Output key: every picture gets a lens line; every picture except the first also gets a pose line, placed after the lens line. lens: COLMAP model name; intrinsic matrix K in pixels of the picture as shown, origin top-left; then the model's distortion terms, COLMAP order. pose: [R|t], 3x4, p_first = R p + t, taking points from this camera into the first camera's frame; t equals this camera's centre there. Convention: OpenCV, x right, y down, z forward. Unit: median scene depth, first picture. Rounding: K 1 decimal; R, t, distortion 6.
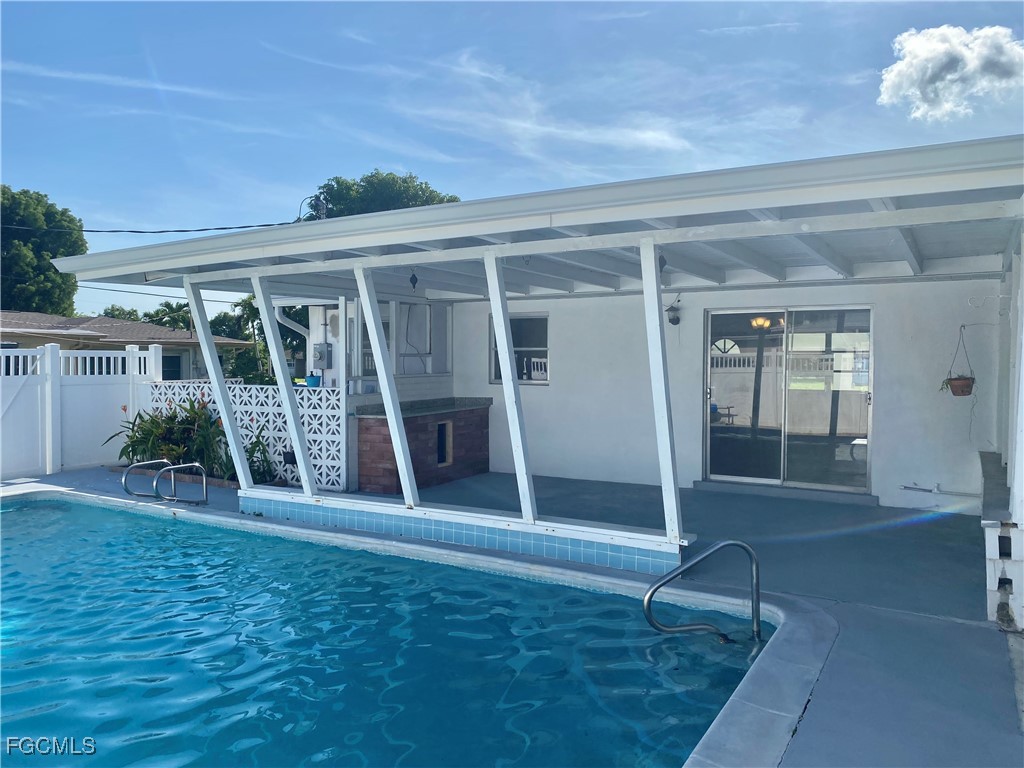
lens RADIAL K [[786.8, 0, 517.8], [0, 786.8, 381.1], [0, 0, 1]] dist [0.024145, -0.002746]
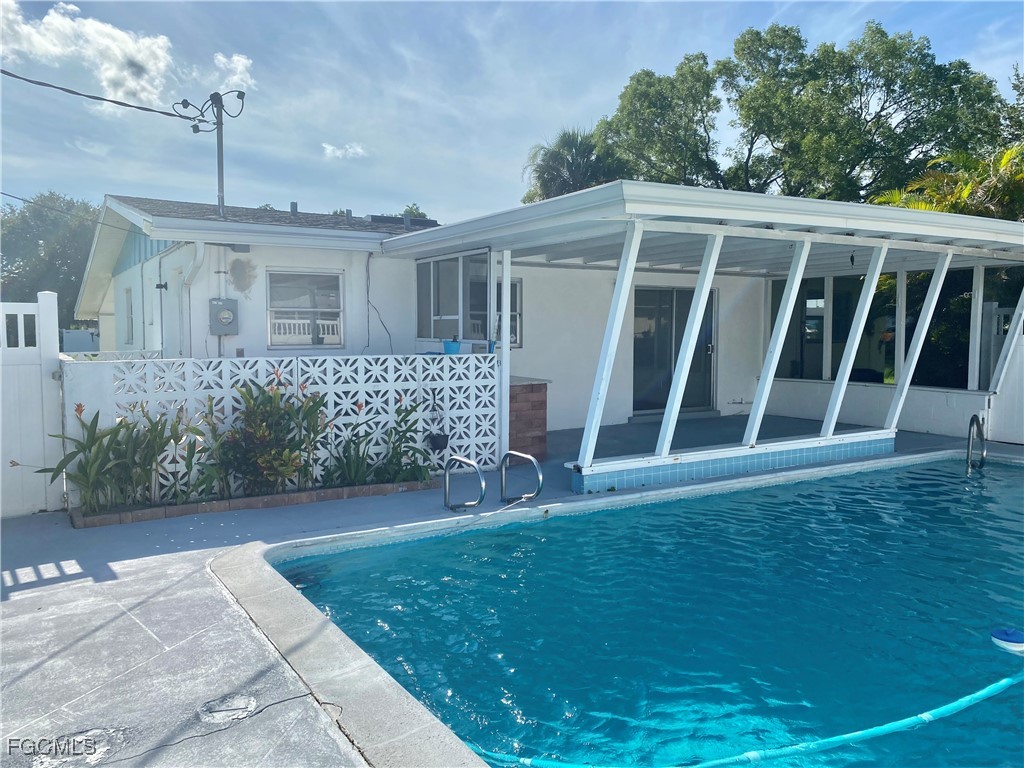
lens RADIAL K [[786.8, 0, 517.8], [0, 786.8, 381.1], [0, 0, 1]] dist [0.024145, -0.002746]
pose [[0.454612, -0.060462, 0.888635, -0.992748], [0.021284, 0.998146, 0.057024, -0.010675], [-0.890435, -0.007010, 0.455056, 0.565662]]
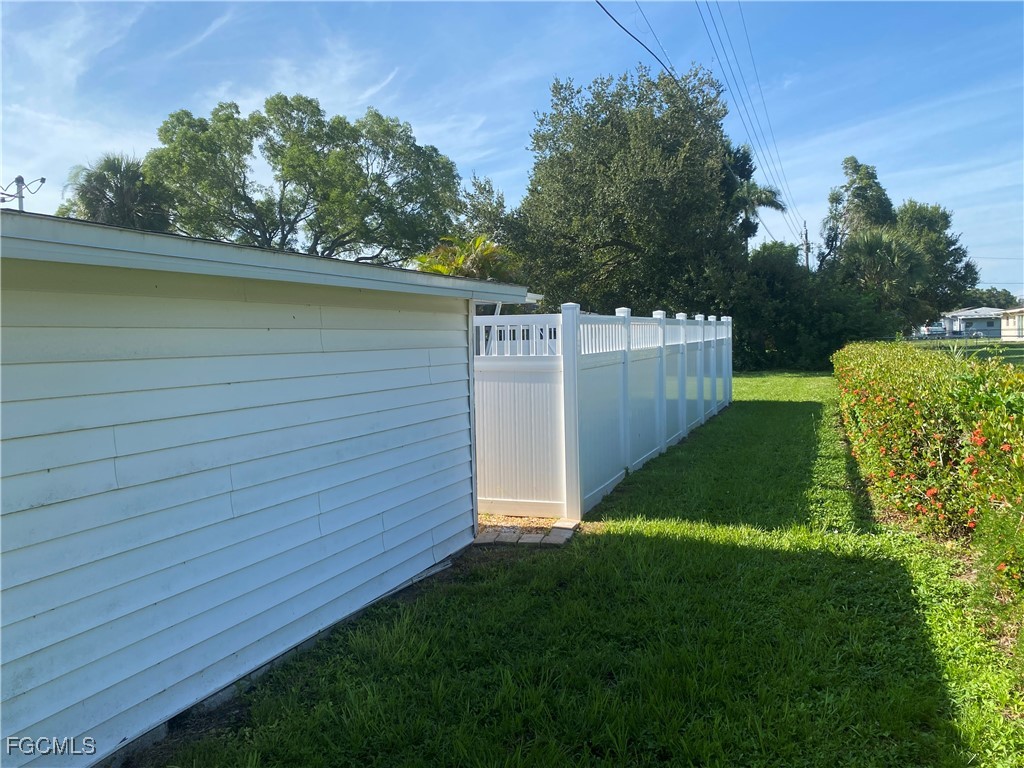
lens RADIAL K [[786.8, 0, 517.8], [0, 786.8, 381.1], [0, 0, 1]] dist [0.024145, -0.002746]
pose [[-0.148884, -0.050018, 0.987589, -1.225269], [0.040044, 0.997596, 0.056562, -0.006880], [-0.988044, 0.047968, -0.146523, 0.601990]]
